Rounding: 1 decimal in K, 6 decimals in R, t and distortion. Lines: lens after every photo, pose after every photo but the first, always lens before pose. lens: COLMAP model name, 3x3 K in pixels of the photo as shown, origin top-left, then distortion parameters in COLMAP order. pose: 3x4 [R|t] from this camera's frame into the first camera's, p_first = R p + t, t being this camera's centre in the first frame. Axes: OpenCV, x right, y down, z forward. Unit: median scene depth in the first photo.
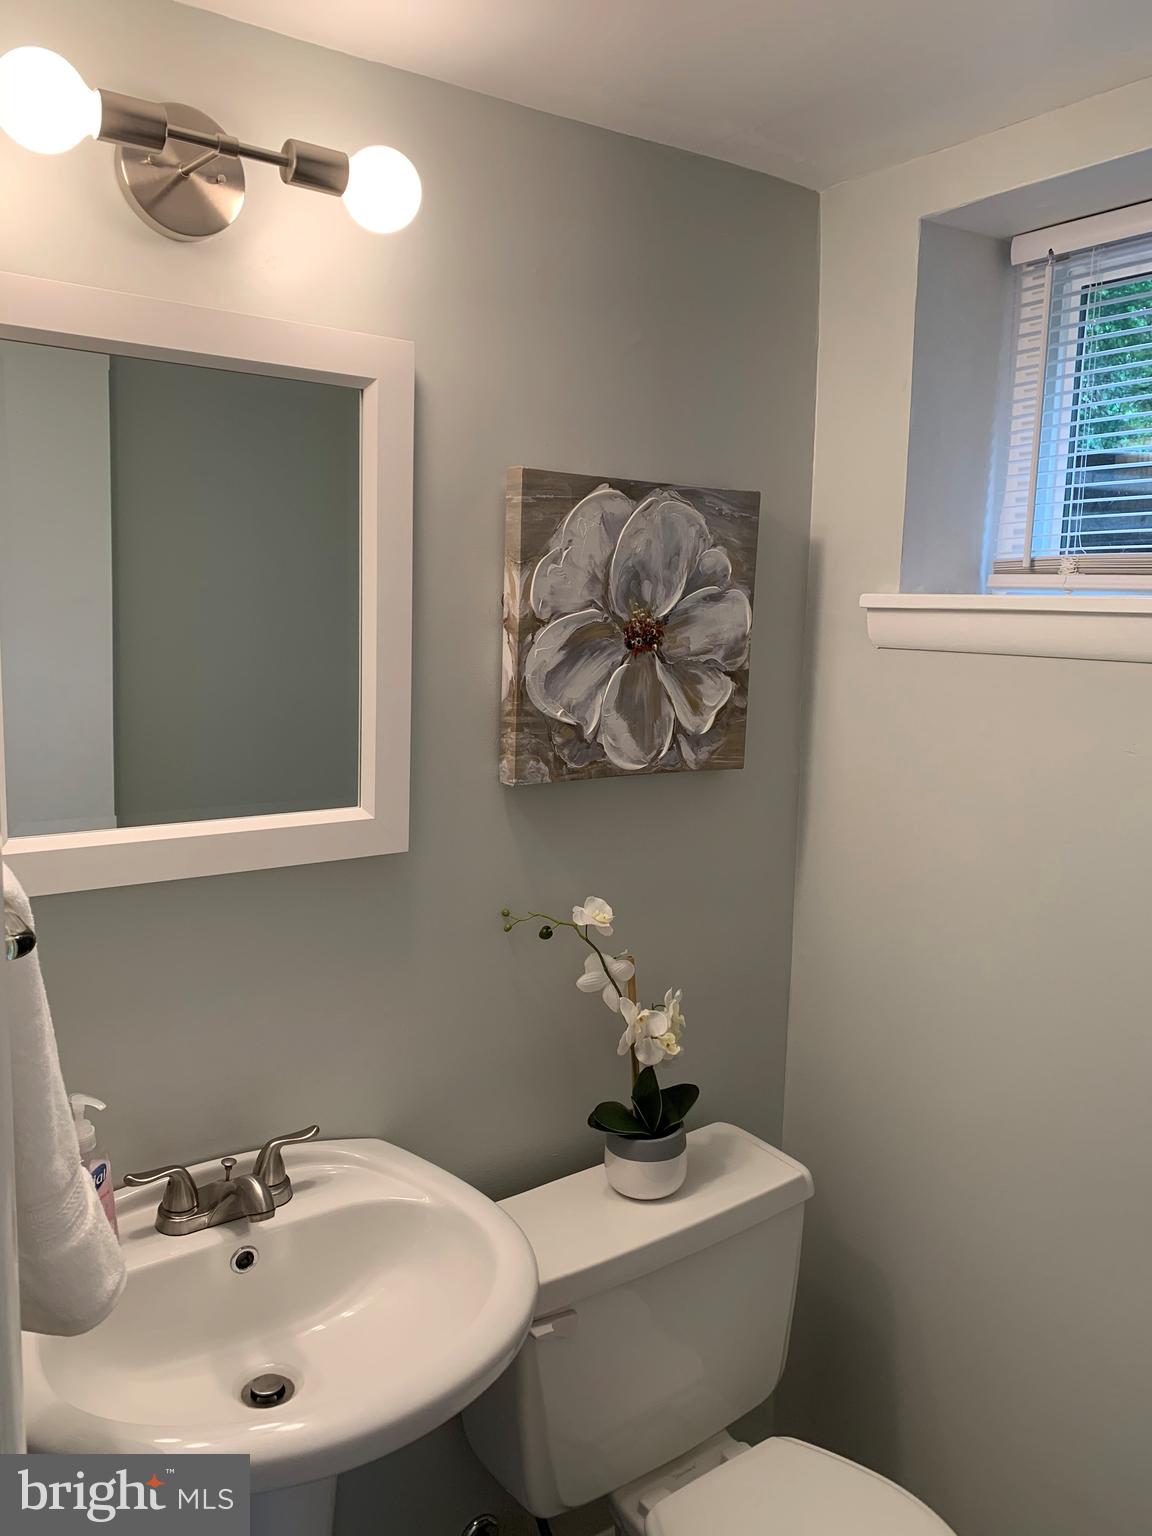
lens RADIAL K [[1179.3, 0, 580.4], [0, 1179.3, 772.3], [0, 0, 1]] dist [0.015327, -0.013966]
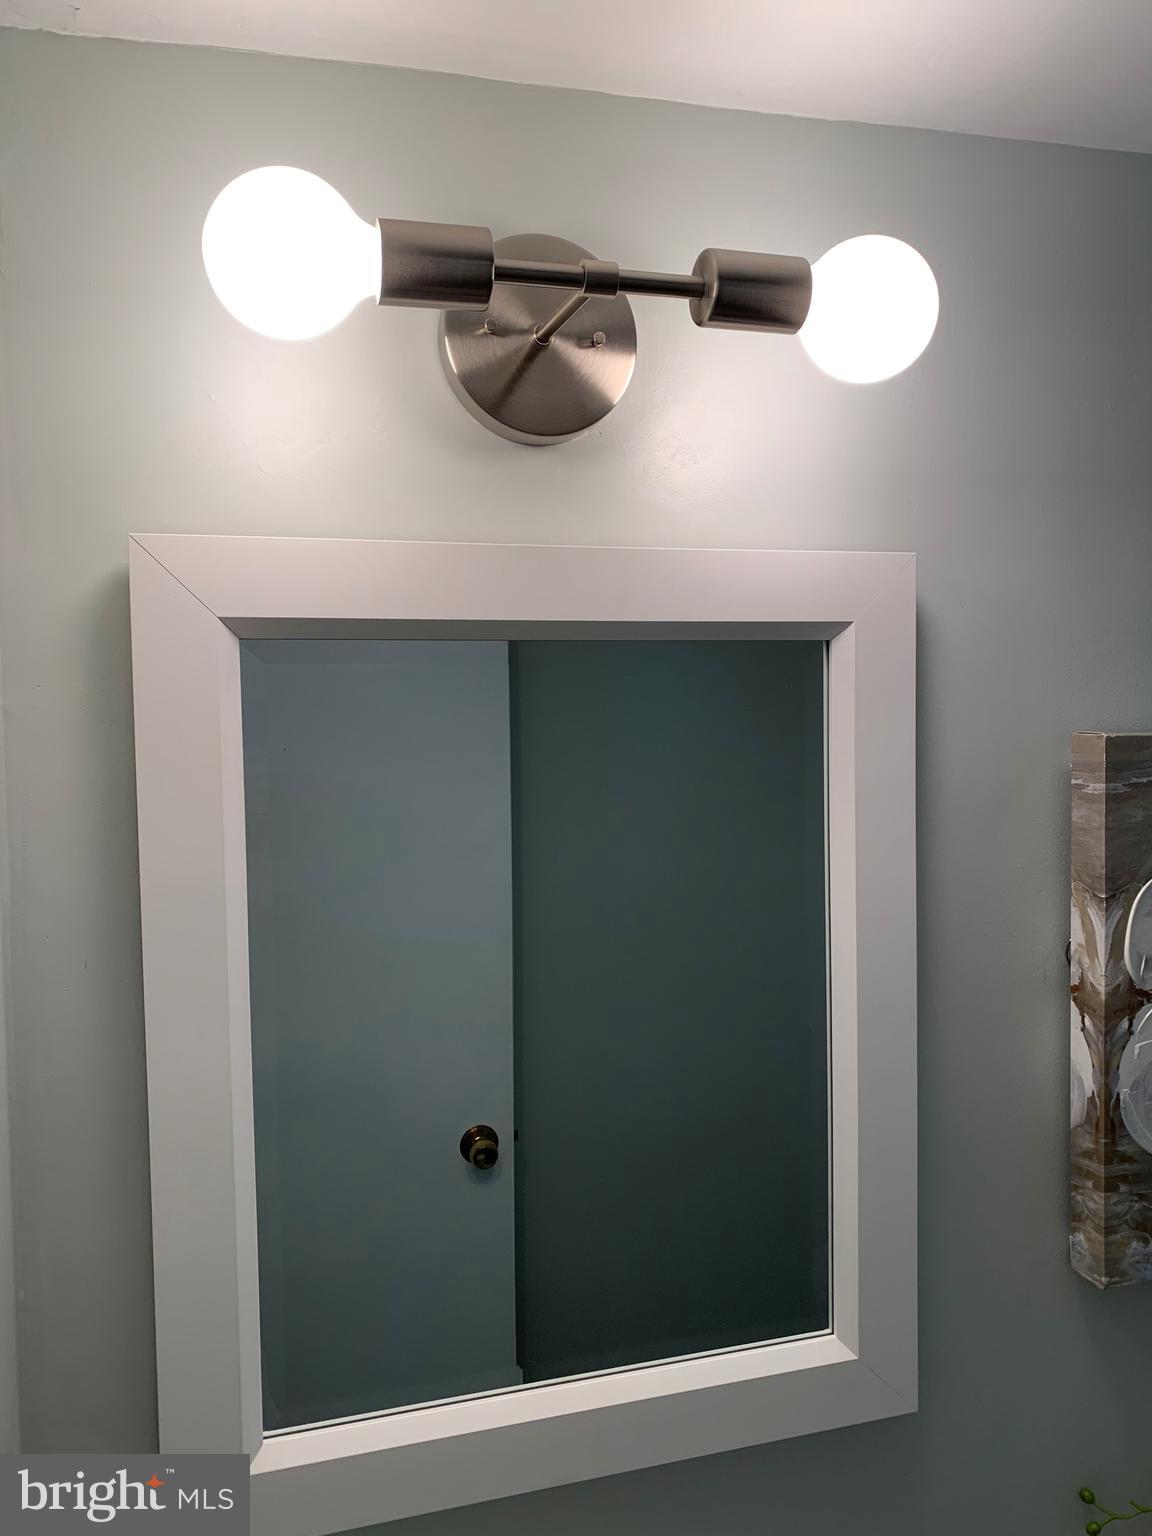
lens RADIAL K [[1179.3, 0, 571.1], [0, 1179.3, 768.4], [0, 0, 1]] dist [0.015327, -0.013966]
pose [[0.933966, -0.030571, -0.356052, -0.094349], [-0.009549, 0.993844, -0.110381, -0.189243], [0.357235, 0.106492, 0.927924, 0.401322]]
